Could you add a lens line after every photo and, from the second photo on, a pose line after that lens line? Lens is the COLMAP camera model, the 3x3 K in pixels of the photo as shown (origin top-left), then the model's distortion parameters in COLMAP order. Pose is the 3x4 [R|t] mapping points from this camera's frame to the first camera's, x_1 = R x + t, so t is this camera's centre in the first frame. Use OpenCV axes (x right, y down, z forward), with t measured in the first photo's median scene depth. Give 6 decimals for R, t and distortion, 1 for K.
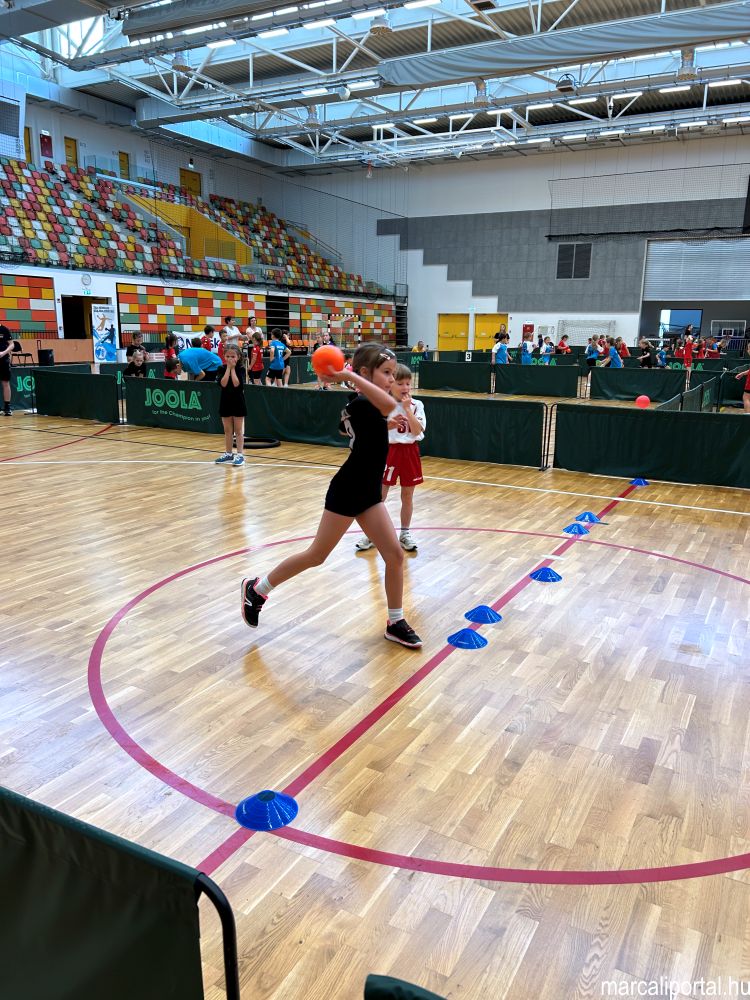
lens RADIAL K [[760.5, 0, 388.7], [0, 760.5, 500.0], [0, 0, 1]] dist [0.056943, -0.050572]
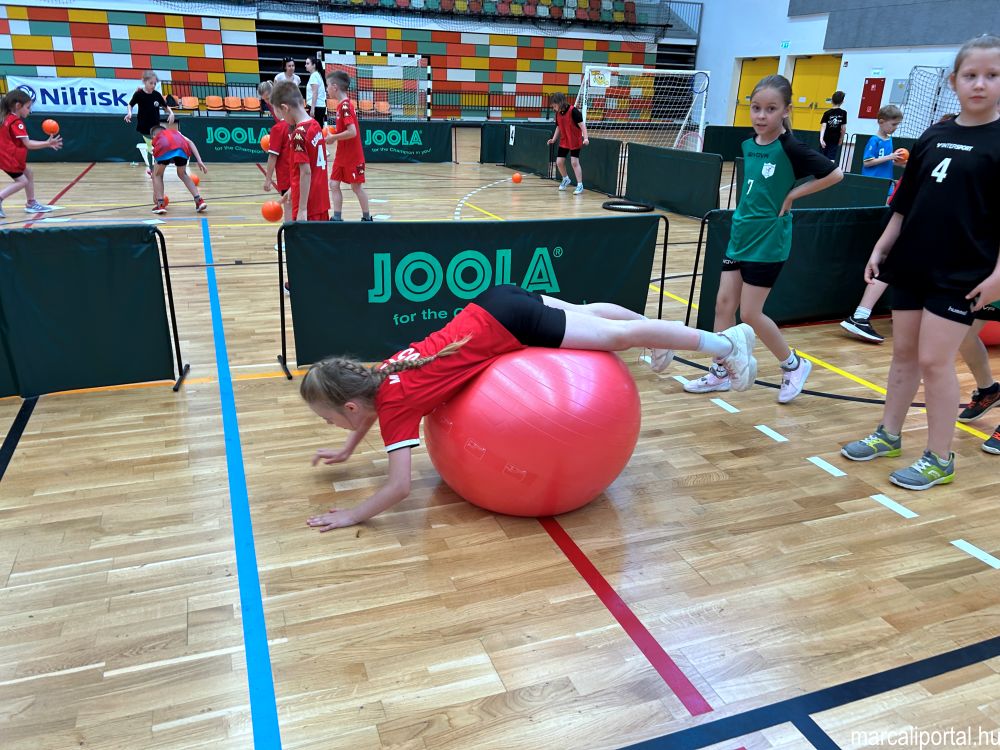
lens RADIAL K [[768.6, 0, 500.0], [0, 768.6, 375.0], [0, 0, 1]] dist [0.051981, -0.054340]
pose [[0.749869, 0.237922, -0.617325, 0.443034], [-0.162623, 0.970756, 0.176598, -0.142734], [0.641288, -0.032034, 0.766631, 0.678198]]
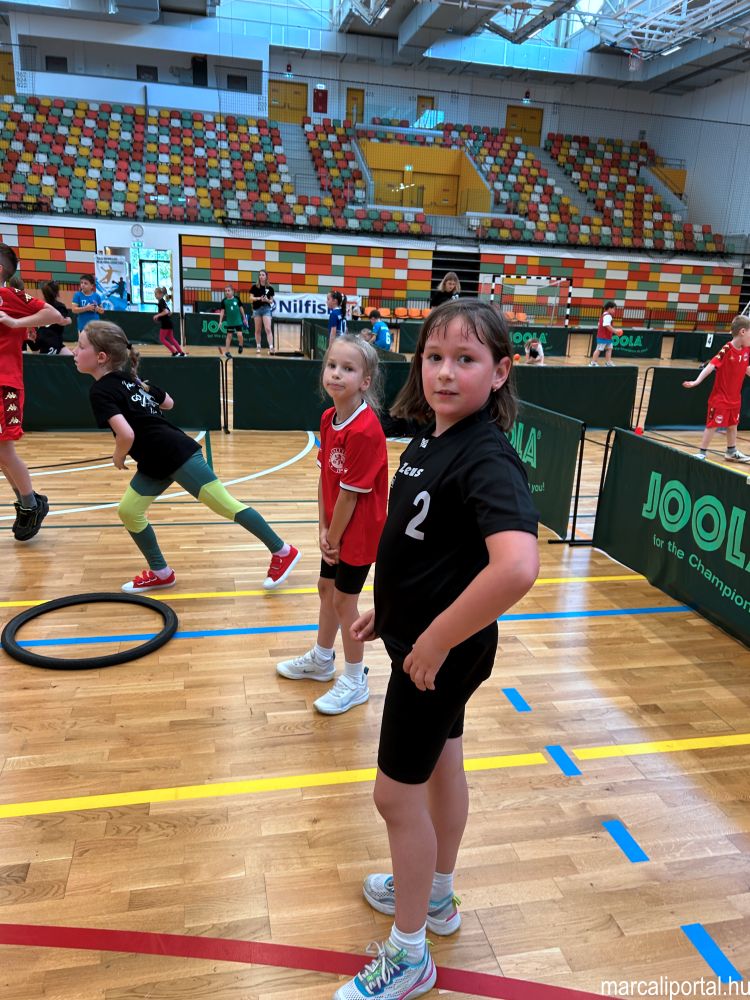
lens RADIAL K [[768.6, 0, 375.0], [0, 768.6, 500.0], [0, 0, 1]] dist [0.051981, -0.054340]
pose [[0.661552, 0.210265, -0.719817, 0.436395], [-0.197803, 0.974819, 0.102962, -0.094495], [0.723341, 0.074267, 0.686485, 0.458404]]
